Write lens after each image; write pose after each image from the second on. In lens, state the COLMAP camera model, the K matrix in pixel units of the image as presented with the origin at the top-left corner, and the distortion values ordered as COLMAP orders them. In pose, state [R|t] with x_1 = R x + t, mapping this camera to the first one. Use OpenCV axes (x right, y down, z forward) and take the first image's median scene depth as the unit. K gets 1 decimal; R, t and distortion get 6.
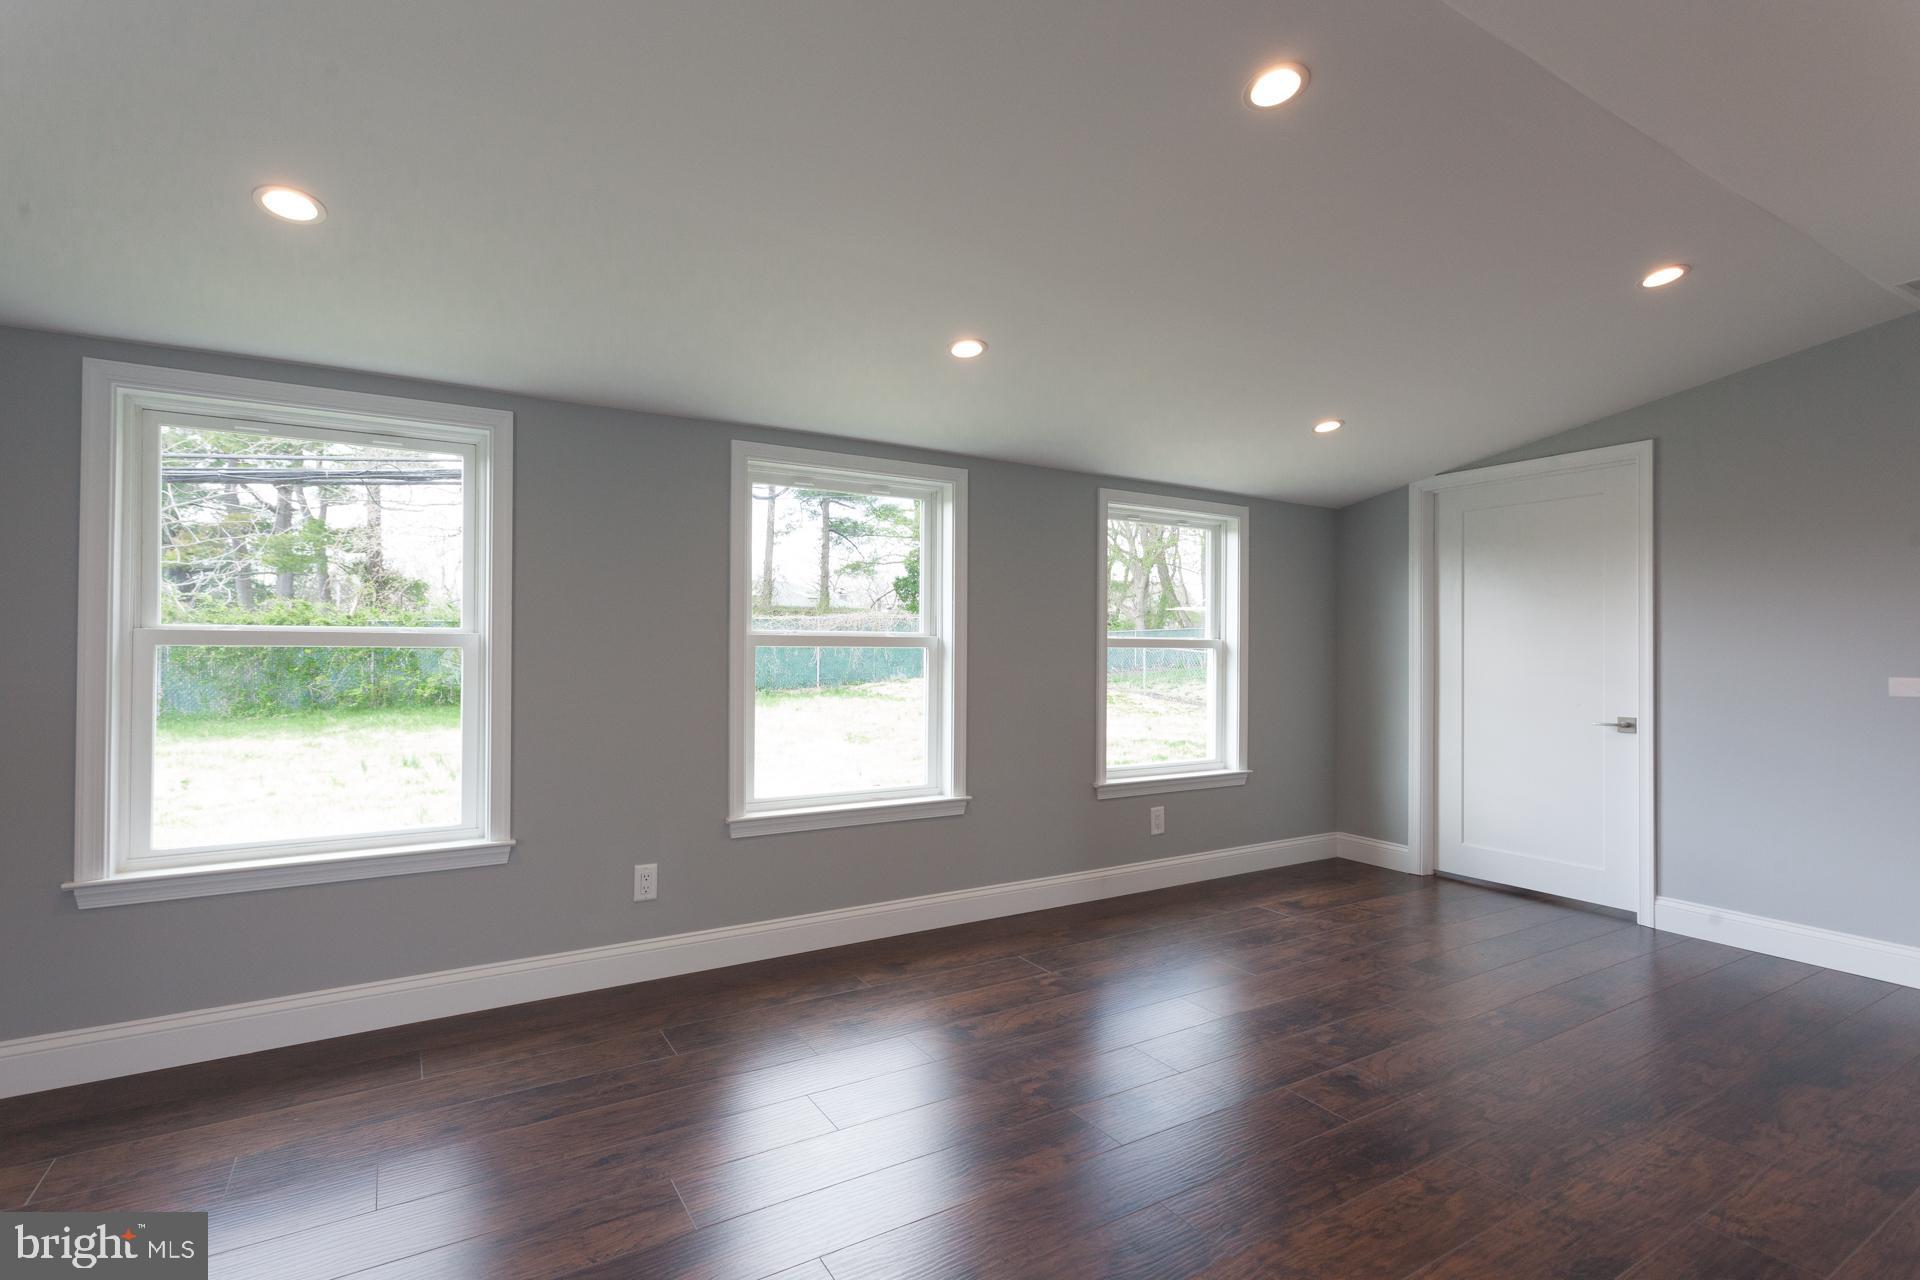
lens RADIAL K [[911.2, 0, 951.0], [0, 911.2, 641.2], [0, 0, 1]] dist [0.005036, 0.001330]
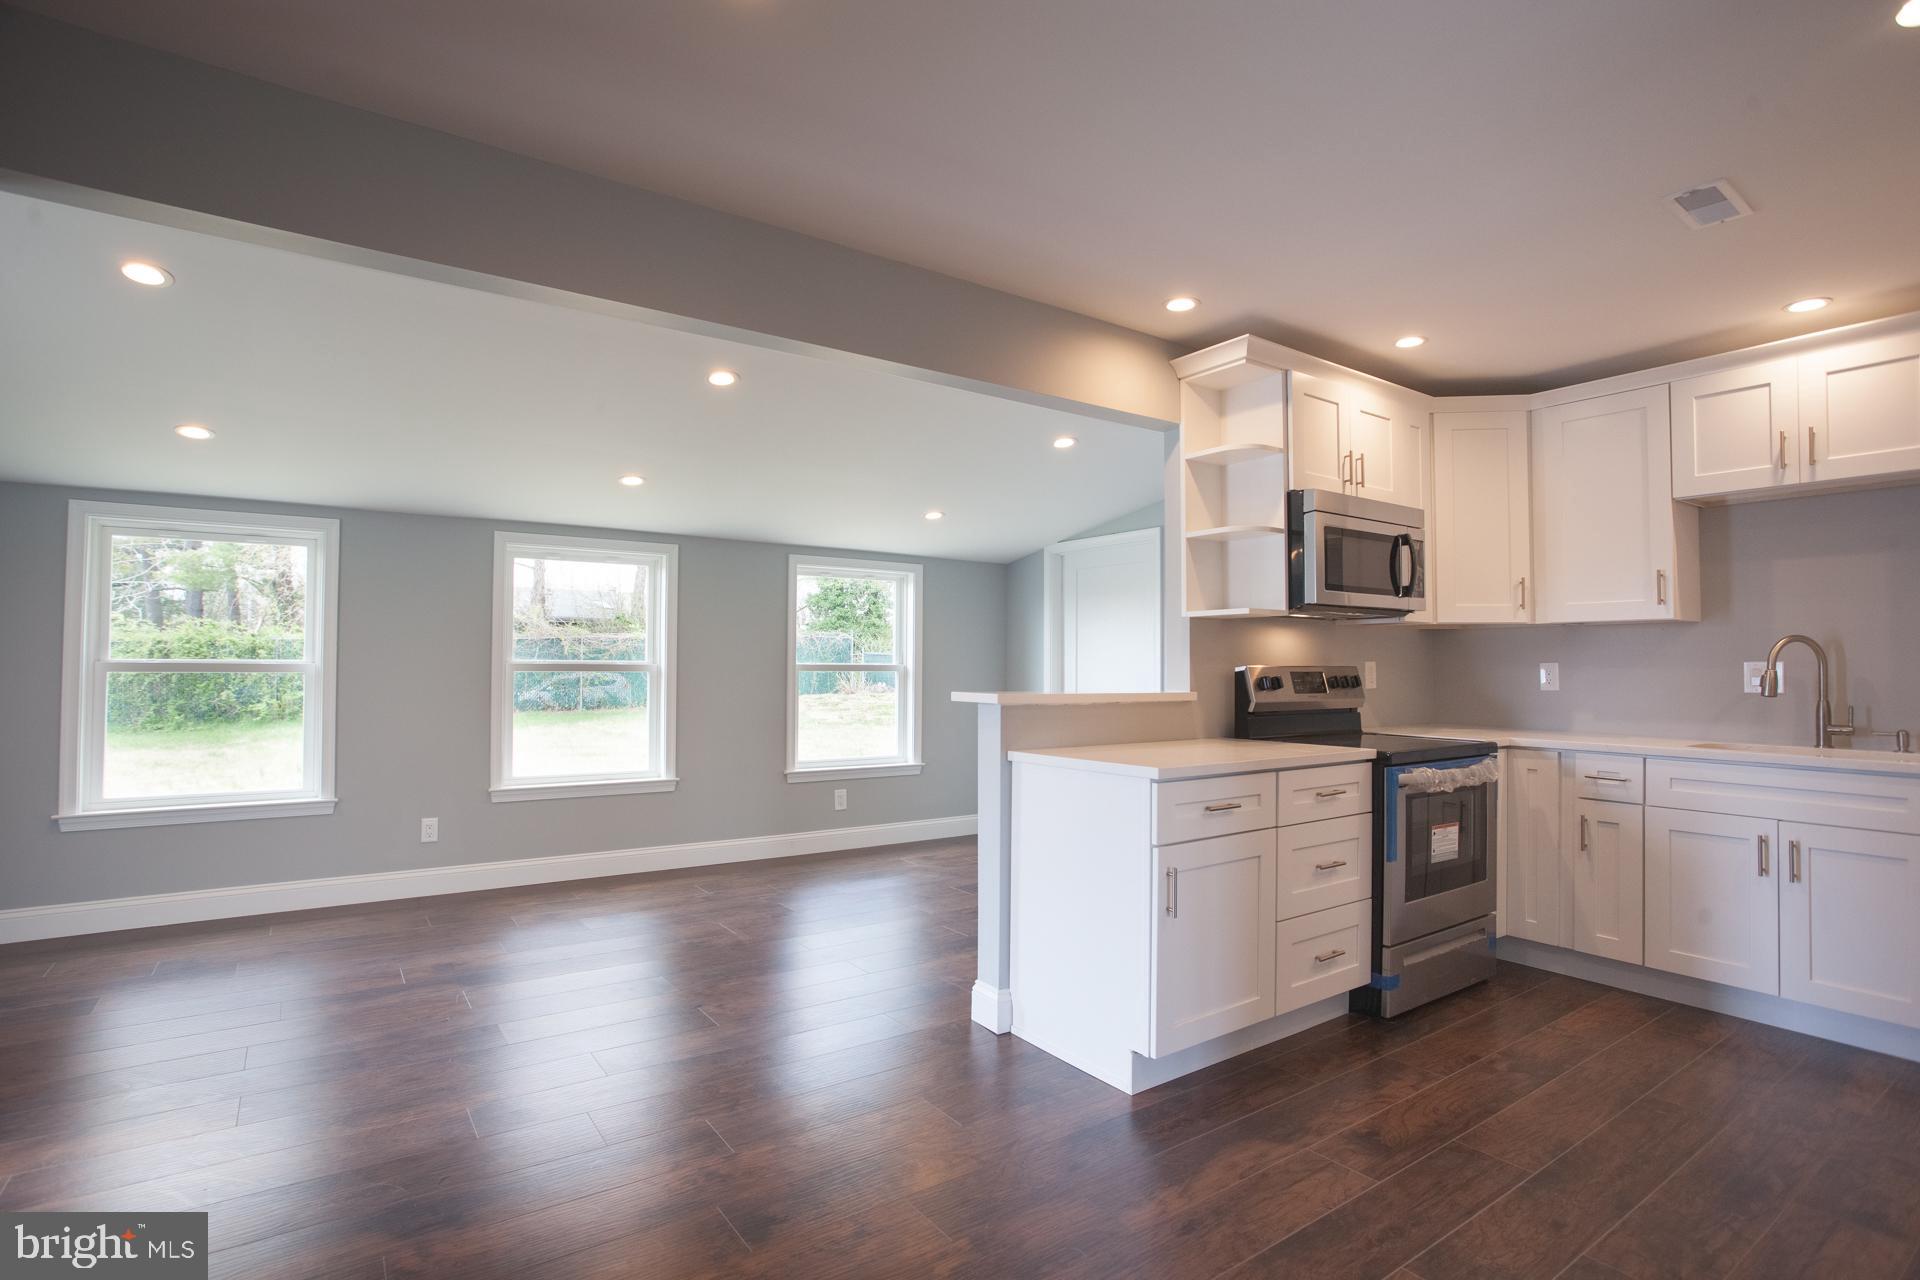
lens RADIAL K [[943.1, 0, 945.2], [0, 943.1, 642.1], [0, 0, 1]] dist [-0.070448, 0.031662]
pose [[0.998234, 0.001880, 0.059373, 0.379025], [-0.000961, 0.999879, -0.015516, -0.018075], [-0.059395, 0.015431, 0.998115, -0.510369]]
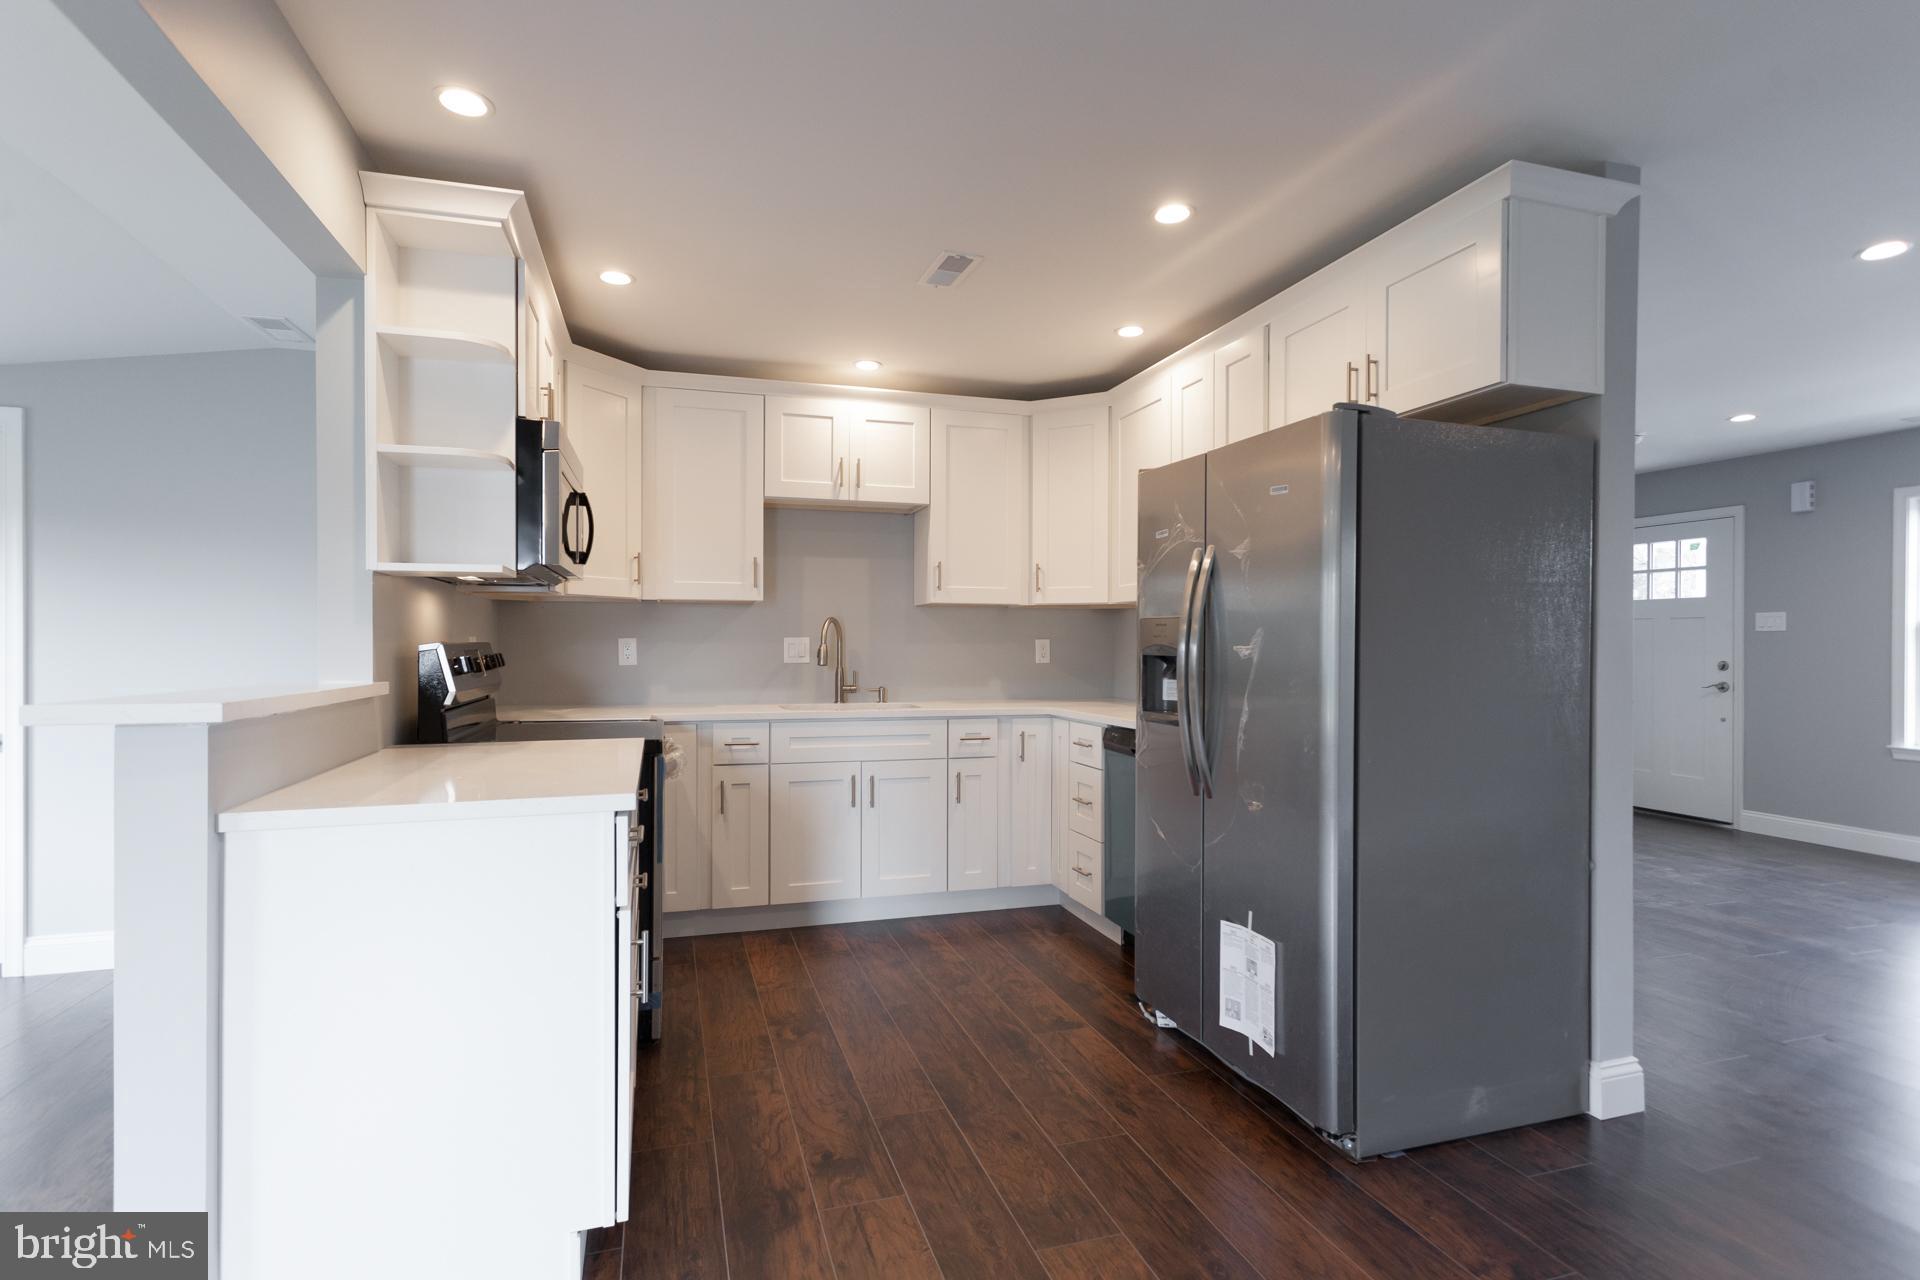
lens RADIAL K [[928.6, 0, 951.4], [0, 928.6, 643.6], [0, 0, 1]] dist [0.002004, 0.007008]
pose [[0.242714, -0.006372, 0.970077, 0.141910], [-0.010206, 0.999906, 0.009122, -0.018719], [-0.970044, -0.012114, 0.242626, -0.066596]]
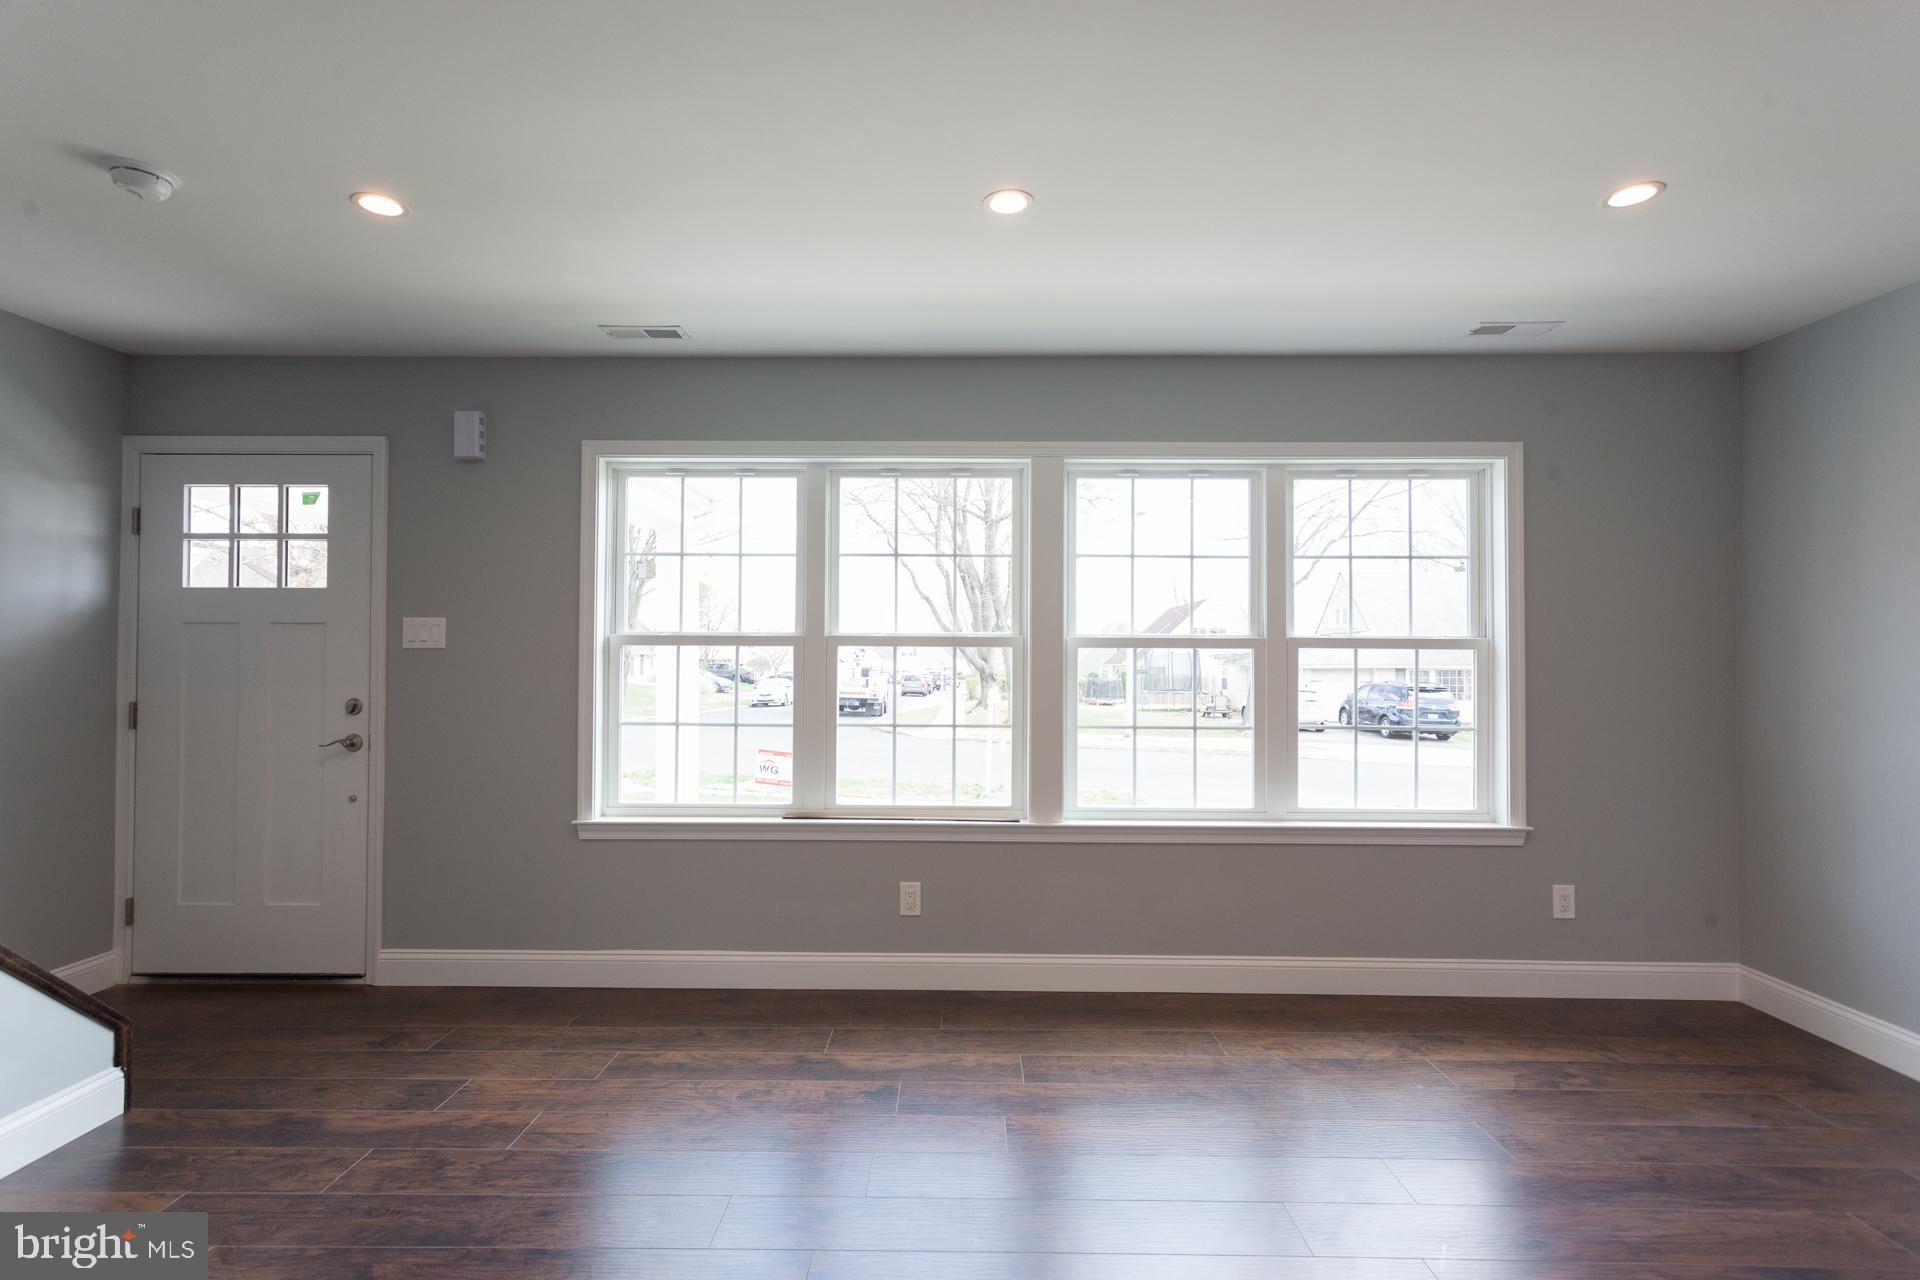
lens RADIAL K [[911.2, 0, 951.0], [0, 911.2, 641.2], [0, 0, 1]] dist [0.005036, 0.001330]
pose [[-0.847487, -0.001843, 0.530813, 1.140905], [-0.013816, 0.999732, -0.018587, -0.039015], [-0.530636, -0.023086, -0.847285, -0.562505]]
